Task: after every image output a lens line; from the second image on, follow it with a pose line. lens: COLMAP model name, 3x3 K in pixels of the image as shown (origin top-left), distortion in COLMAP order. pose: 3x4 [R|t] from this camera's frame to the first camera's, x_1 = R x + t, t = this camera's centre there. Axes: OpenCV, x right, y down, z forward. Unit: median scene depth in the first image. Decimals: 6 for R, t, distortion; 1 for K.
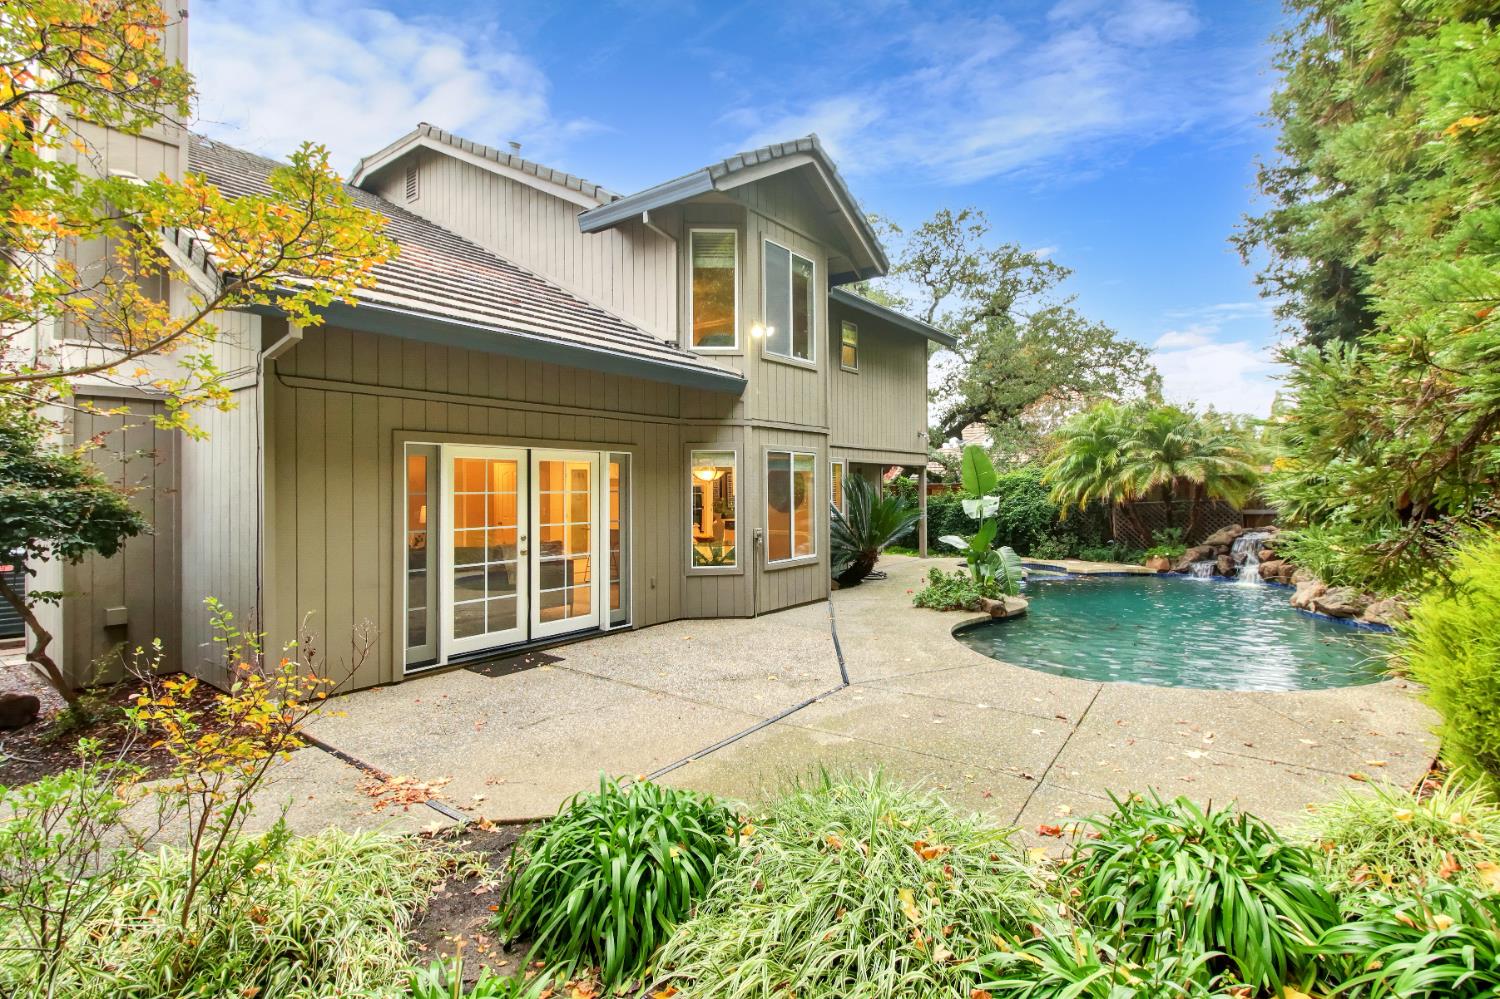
lens RADIAL K [[723.6, 0, 757.4], [0, 723.6, 491.2], [0, 0, 1]] dist [0.004318, 0.000134]
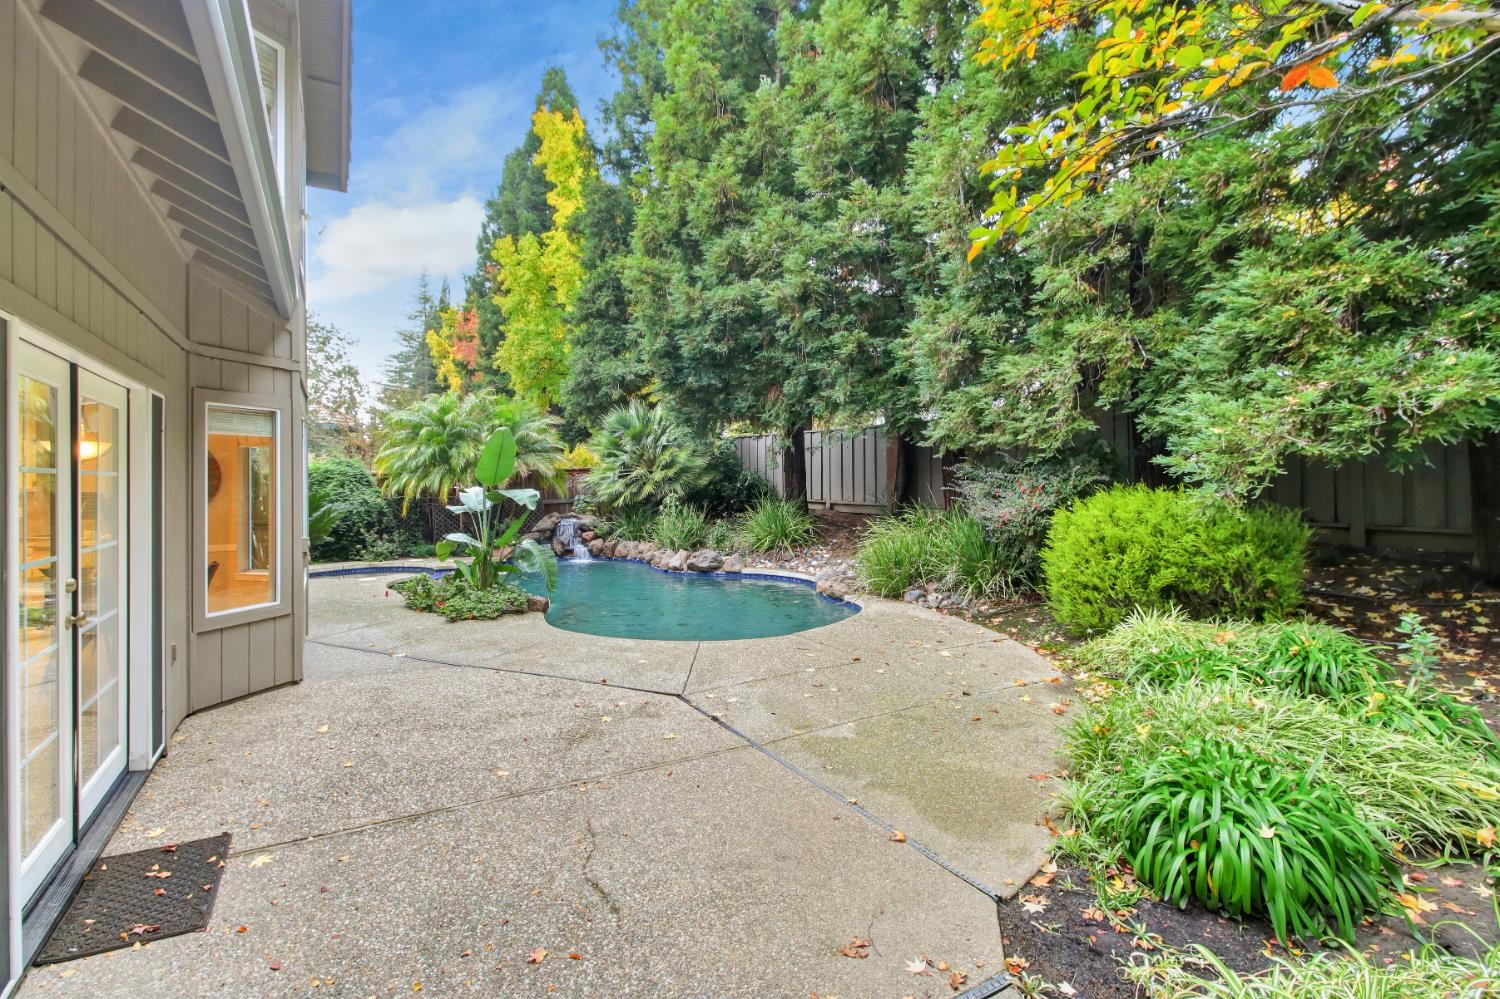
lens RADIAL K [[723.6, 0, 757.0], [0, 723.6, 490.0], [0, 0, 1]] dist [0.004318, 0.000134]
pose [[0.376940, -0.009346, 0.926191, -0.456976], [0.009993, 0.999932, 0.006023, 0.010828], [-0.926184, 0.006985, 0.377007, 0.414510]]
